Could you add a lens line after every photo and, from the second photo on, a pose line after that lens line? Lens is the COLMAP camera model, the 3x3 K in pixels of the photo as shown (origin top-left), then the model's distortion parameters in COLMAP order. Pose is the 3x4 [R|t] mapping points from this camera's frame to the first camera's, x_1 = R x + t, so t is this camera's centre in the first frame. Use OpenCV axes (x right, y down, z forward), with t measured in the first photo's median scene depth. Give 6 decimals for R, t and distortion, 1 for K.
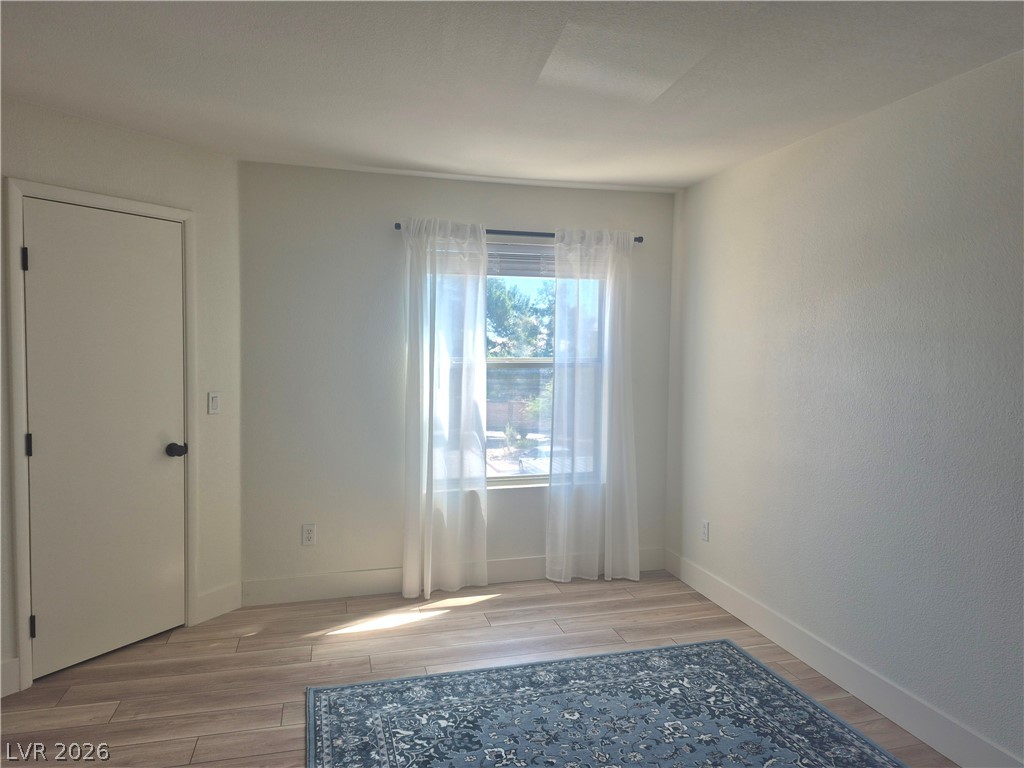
lens RADIAL K [[697.9, 0, 515.5], [0, 697.9, 376.4], [0, 0, 1]] dist [0.088155, -0.100600]
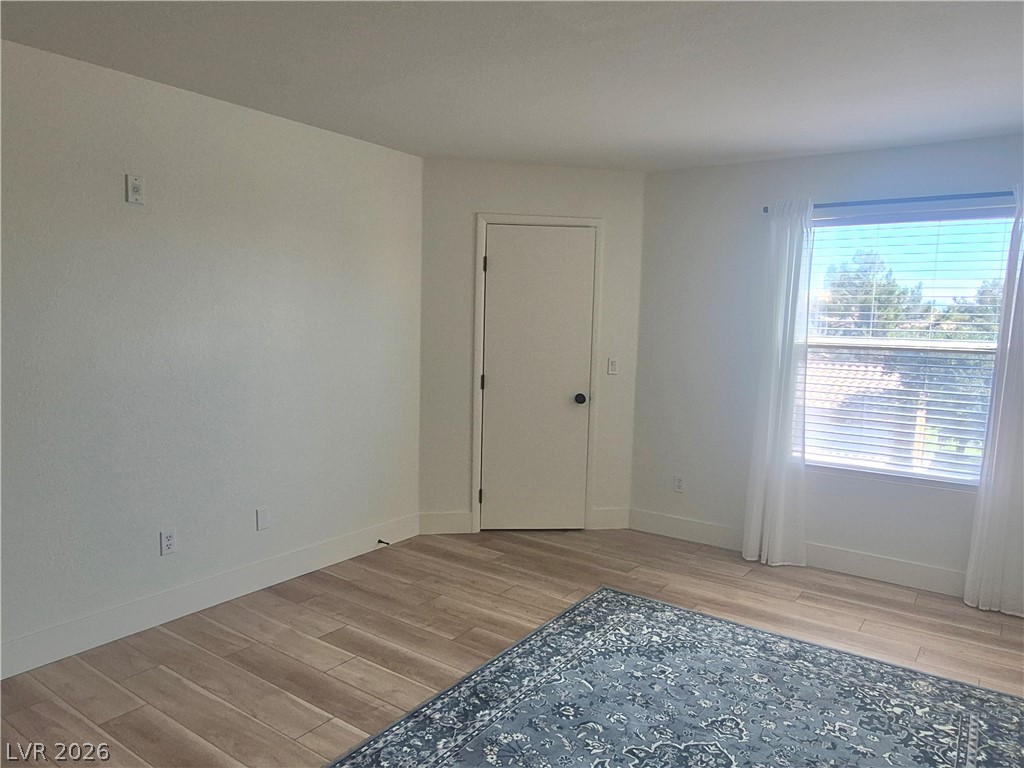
lens RADIAL K [[698.3, 0, 512.0], [0, 698.3, 384.0], [0, 0, 1]] dist [0.009240, -0.004620]
pose [[0.638678, 0.081988, -0.765094, 0.434186], [-0.048698, 0.996621, 0.066147, -0.005137], [0.767932, -0.004989, 0.640512, 0.040088]]
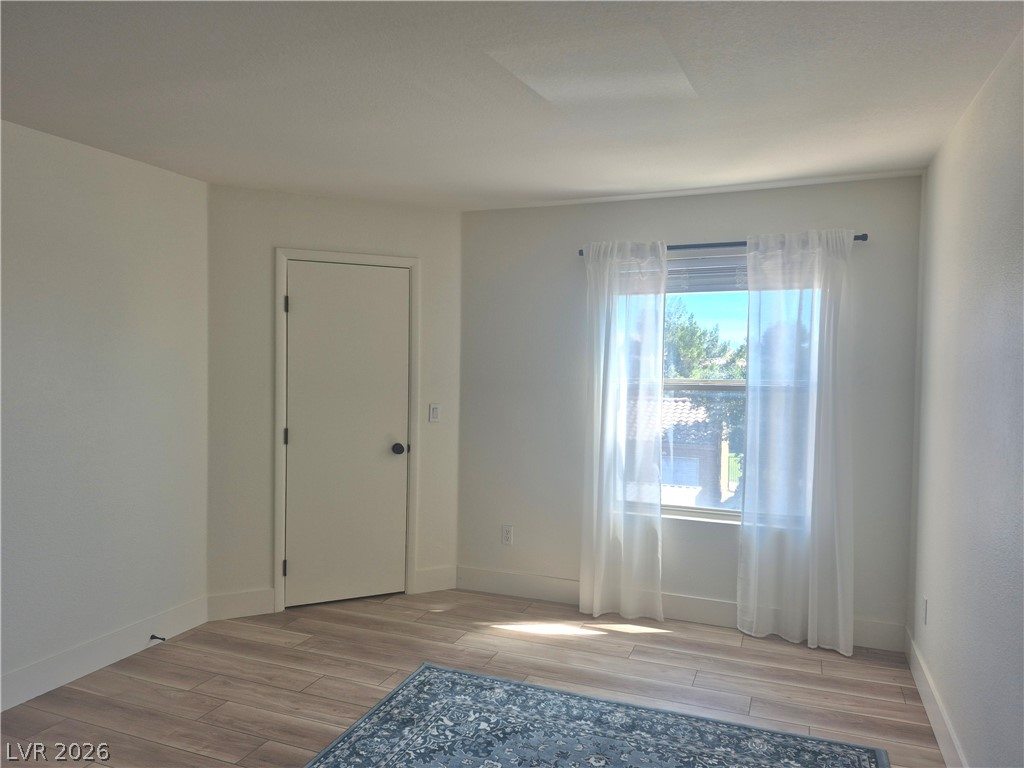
lens RADIAL K [[697.9, 0, 515.5], [0, 697.9, 376.4], [0, 0, 1]] dist [0.088155, -0.100600]
pose [[0.806094, 0.015105, -0.591594, 0.391244], [-0.028732, 0.999494, -0.013630, -0.012345], [0.591089, 0.027984, 0.806120, 0.115406]]
